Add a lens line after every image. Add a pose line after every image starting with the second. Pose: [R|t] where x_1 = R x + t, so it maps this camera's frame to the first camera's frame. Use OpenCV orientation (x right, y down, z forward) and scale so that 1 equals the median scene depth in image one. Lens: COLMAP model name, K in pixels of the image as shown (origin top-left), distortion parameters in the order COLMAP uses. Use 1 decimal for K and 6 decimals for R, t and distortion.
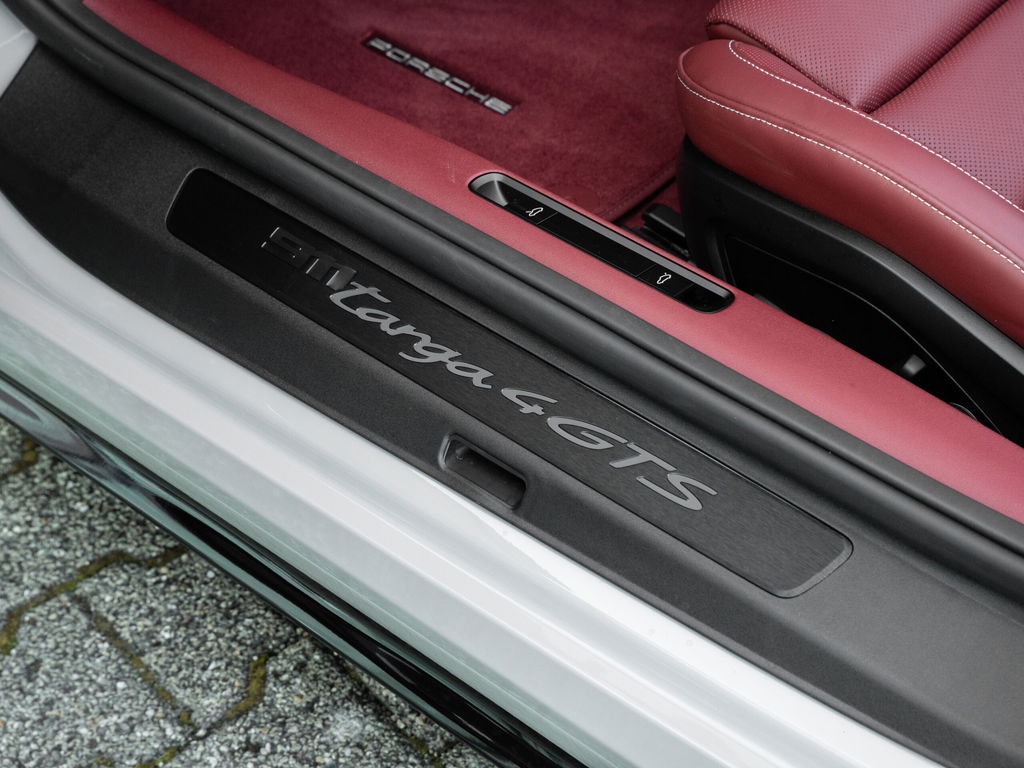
lens RADIAL K [[2102.6, 0, 512.8], [0, 2102.6, 383.8], [0, 0, 1]] dist [0.240446, 0.000000]
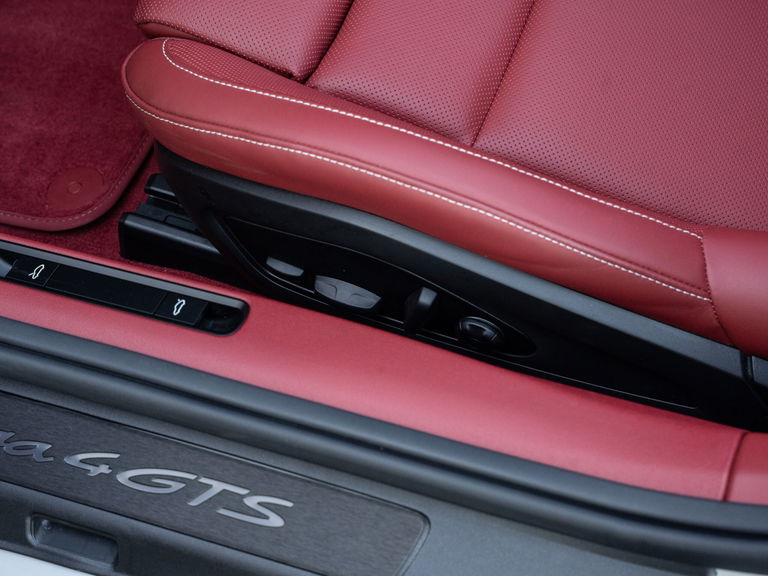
lens RADIAL K [[1577.0, 0, 383.3], [0, 1577.0, 288.3], [0, 0, 1]] dist [0.240446, 0.000000]
pose [[0.936215, -0.335063, 0.105996, 0.085536], [0.312406, 0.931634, 0.185636, -0.170321], [-0.160949, -0.140681, 0.976885, 0.221950]]
